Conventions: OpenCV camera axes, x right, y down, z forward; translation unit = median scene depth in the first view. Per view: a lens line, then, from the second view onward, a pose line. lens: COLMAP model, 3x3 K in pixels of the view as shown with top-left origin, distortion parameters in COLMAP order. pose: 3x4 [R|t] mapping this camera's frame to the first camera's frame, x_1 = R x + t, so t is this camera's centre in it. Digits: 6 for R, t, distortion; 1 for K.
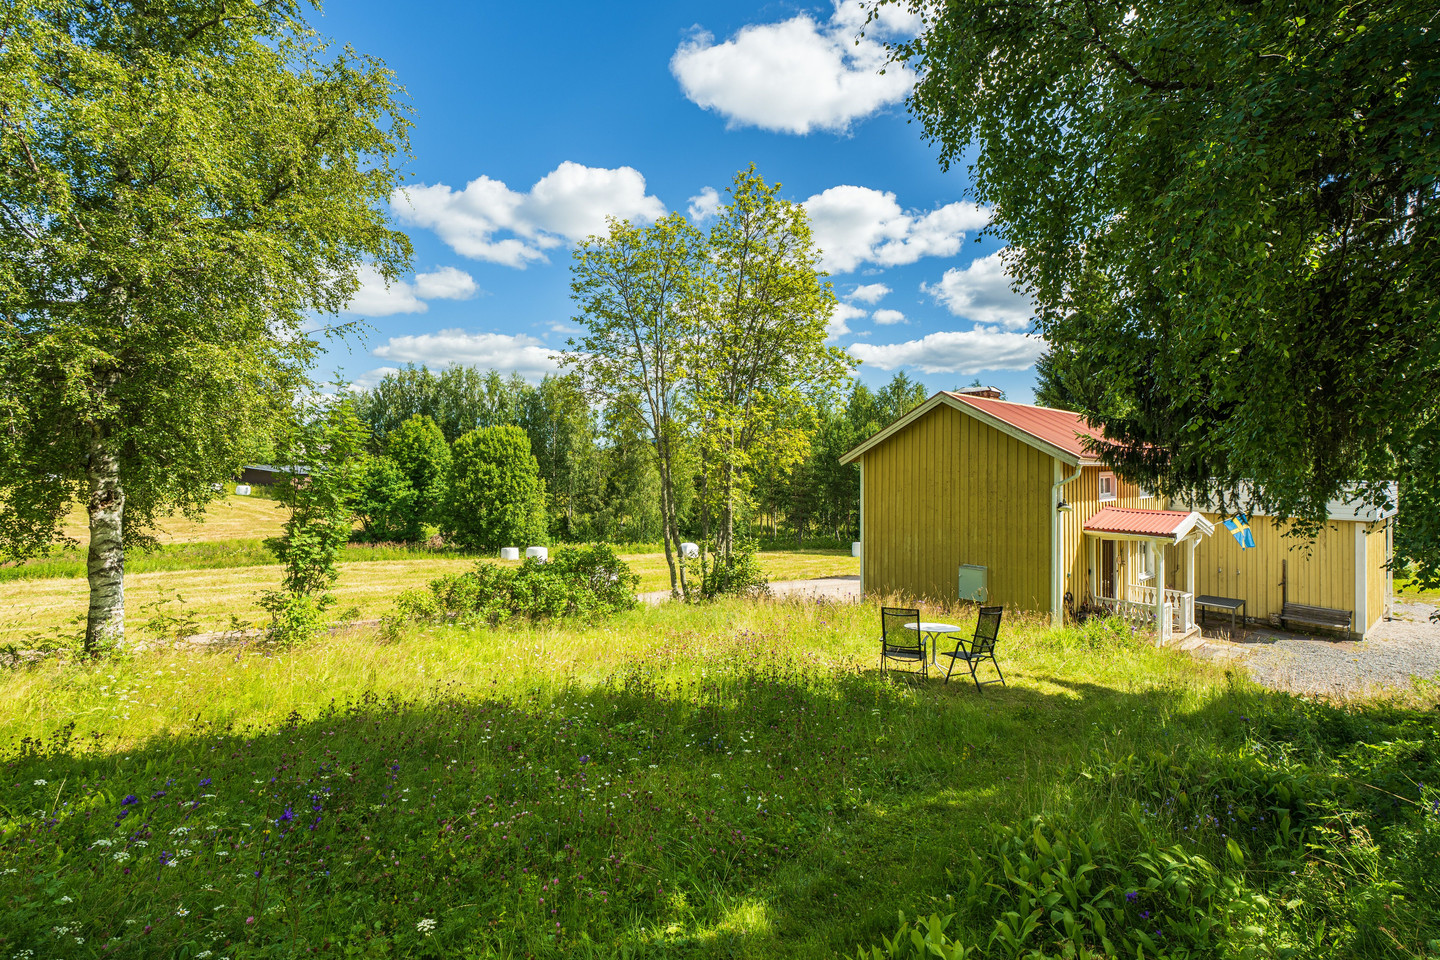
lens RADIAL K [[695.2, 0, 692.5], [0, 695.2, 459.4], [0, 0, 1]] dist [0.003774, -0.000480]
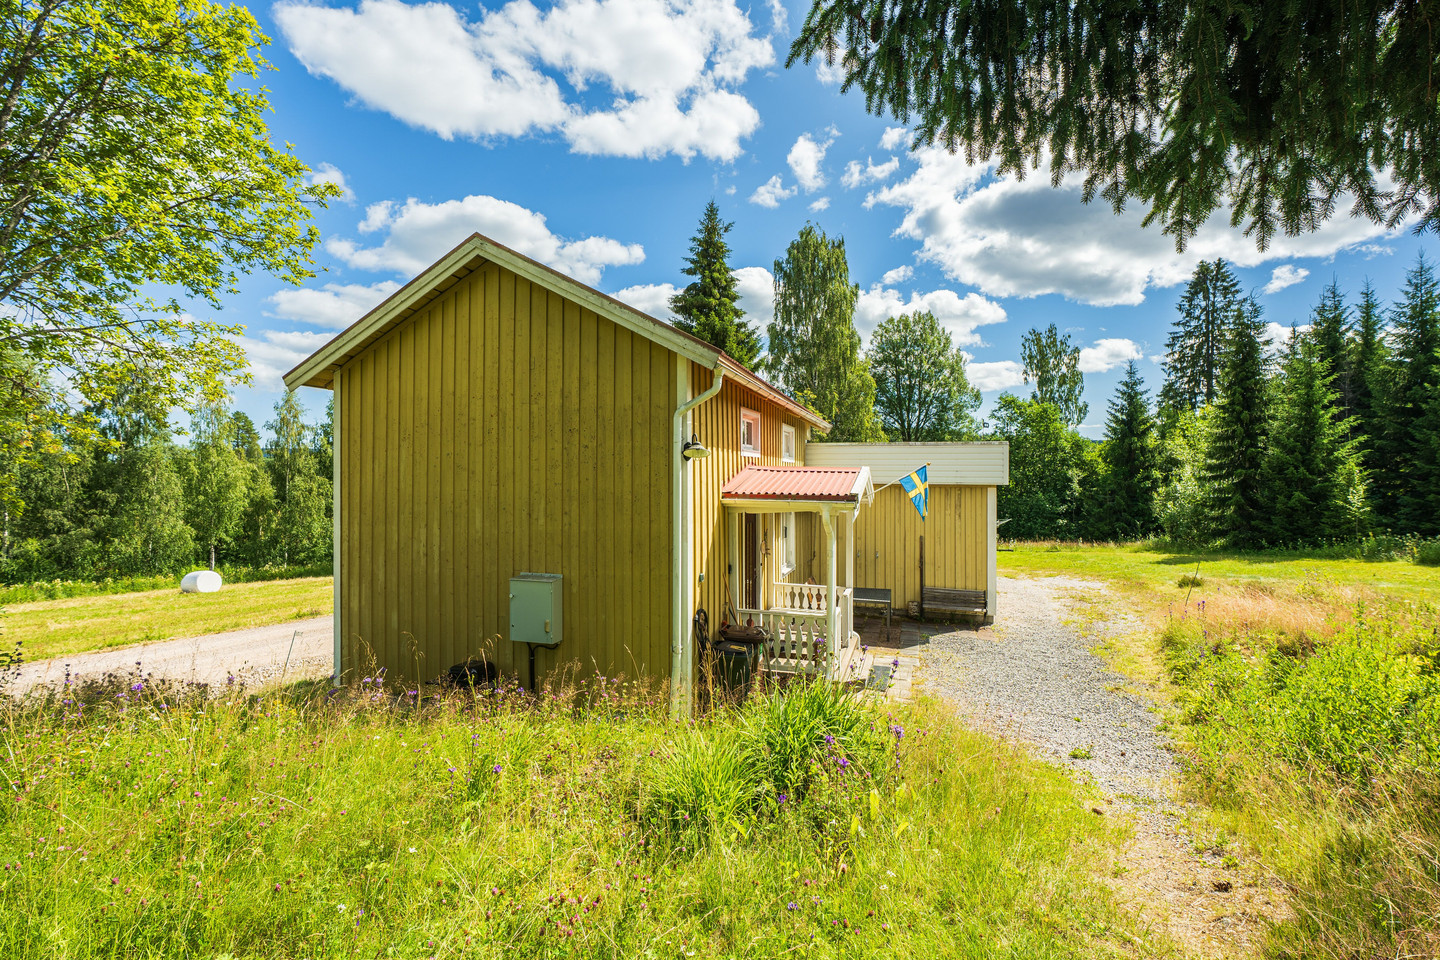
lens RADIAL K [[640.2, 0, 729.5], [0, 640.2, 472.0], [0, 0, 1]] dist [-0.000661, 0.000291]
pose [[0.845201, 0.002571, 0.534442, 0.260167], [0.002759, 0.999954, -0.009175, 0.078257], [-0.534441, 0.009229, 0.845155, 0.503033]]
